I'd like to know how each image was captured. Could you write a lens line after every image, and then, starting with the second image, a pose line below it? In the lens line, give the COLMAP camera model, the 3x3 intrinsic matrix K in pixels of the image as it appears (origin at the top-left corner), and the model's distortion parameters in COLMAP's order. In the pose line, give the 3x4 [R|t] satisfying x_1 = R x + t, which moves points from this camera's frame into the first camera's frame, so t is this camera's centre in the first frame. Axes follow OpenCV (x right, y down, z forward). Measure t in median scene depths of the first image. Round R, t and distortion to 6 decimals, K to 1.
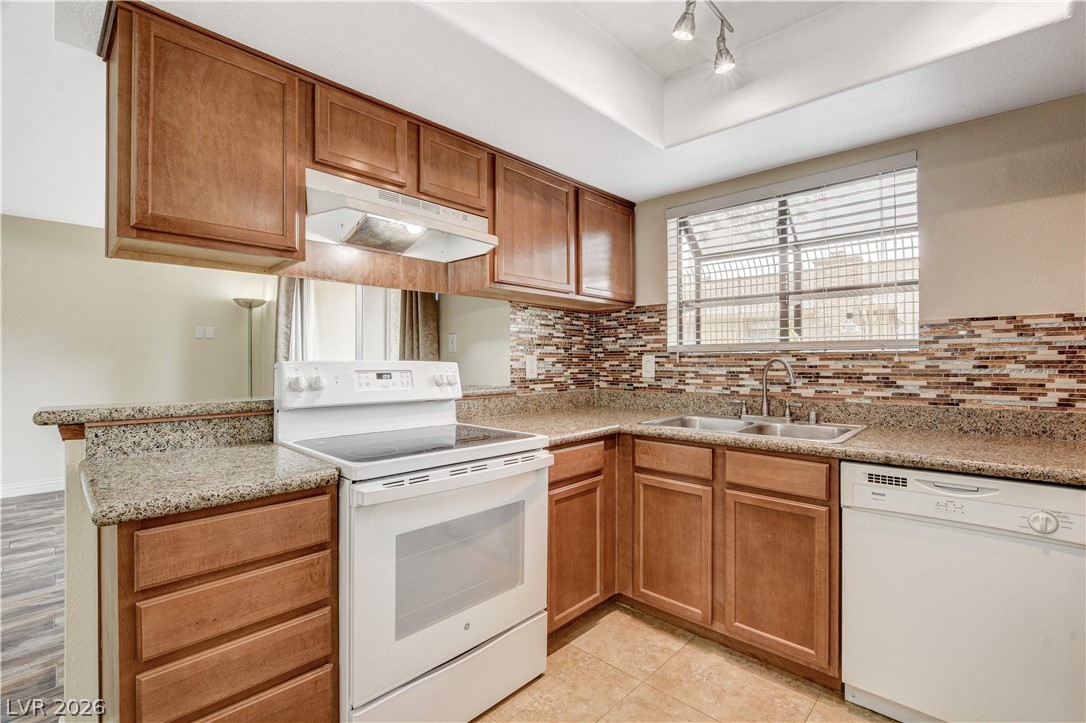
lens RADIAL K [[480.4, 0, 549.6], [0, 480.4, 358.3], [0, 0, 1]] dist [-0.020776, 0.000132]
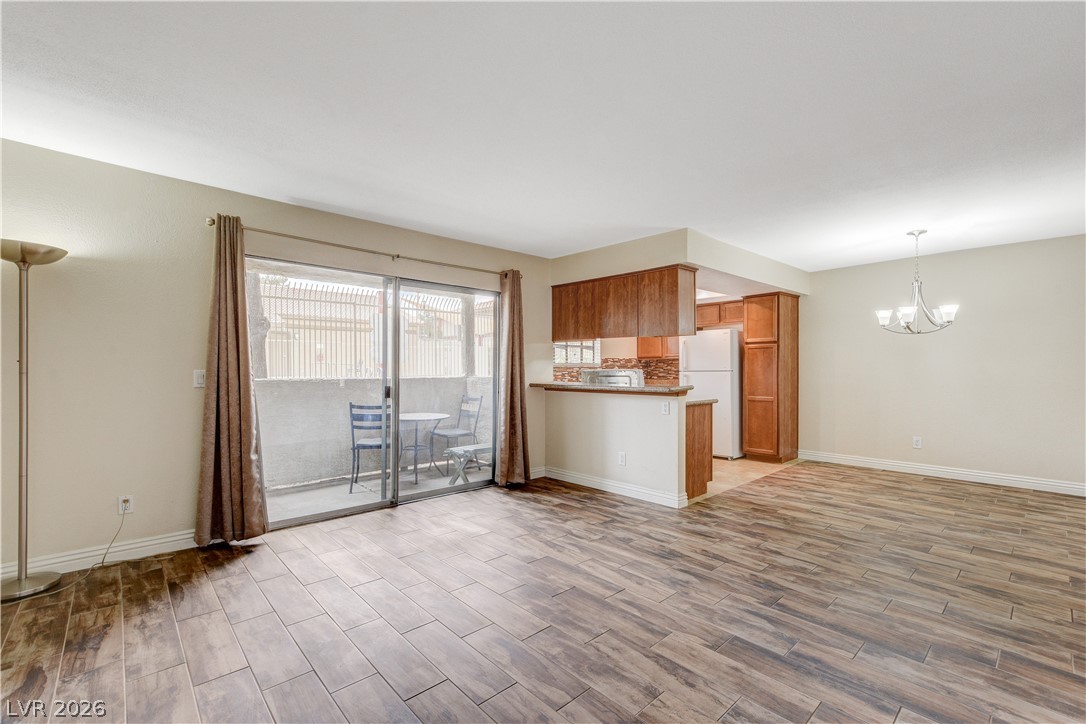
lens RADIAL K [[472.1, 0, 546.8], [0, 472.1, 370.7], [0, 0, 1]] dist [-0.007803, 0.005382]
pose [[0.066687, -0.003624, 0.997767, -2.608185], [-0.000763, 0.999993, 0.003683, 0.003299], [-0.997774, -0.001007, 0.066684, 1.067156]]
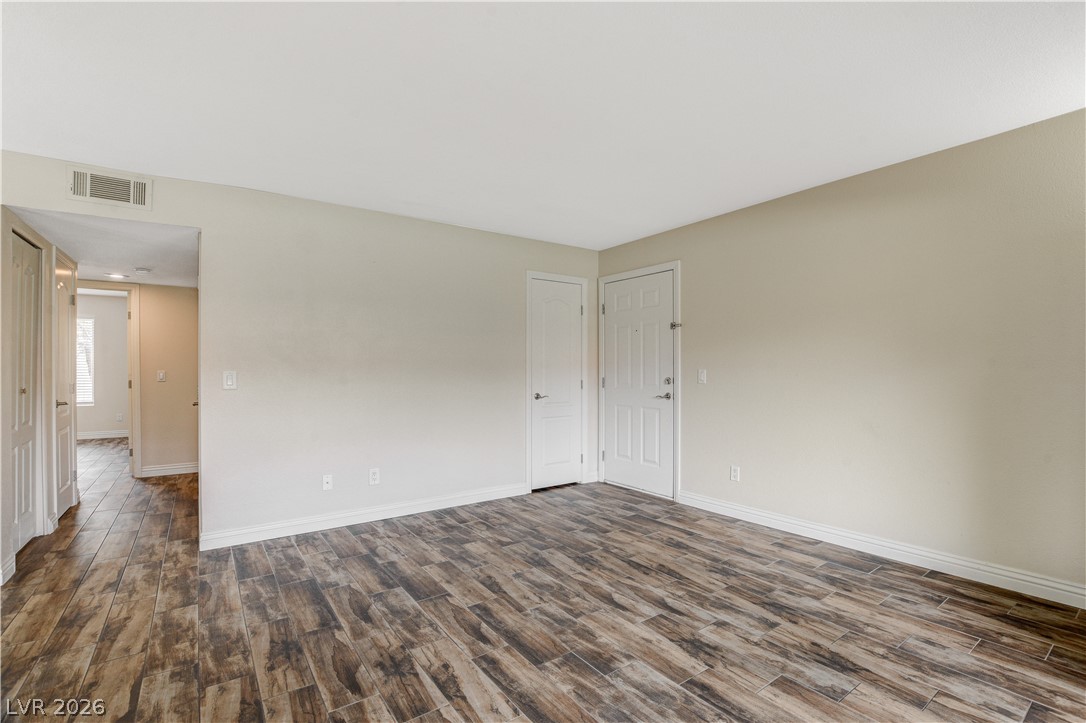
lens RADIAL K [[491.2, 0, 546.8], [0, 491.2, 371.0], [0, 0, 1]] dist [-0.042614, 0.008708]
pose [[-0.183950, 0.004748, -0.982924, -0.537243], [0.003633, 0.999985, 0.004150, 0.008445], [0.982929, -0.002808, -0.183964, 1.257762]]
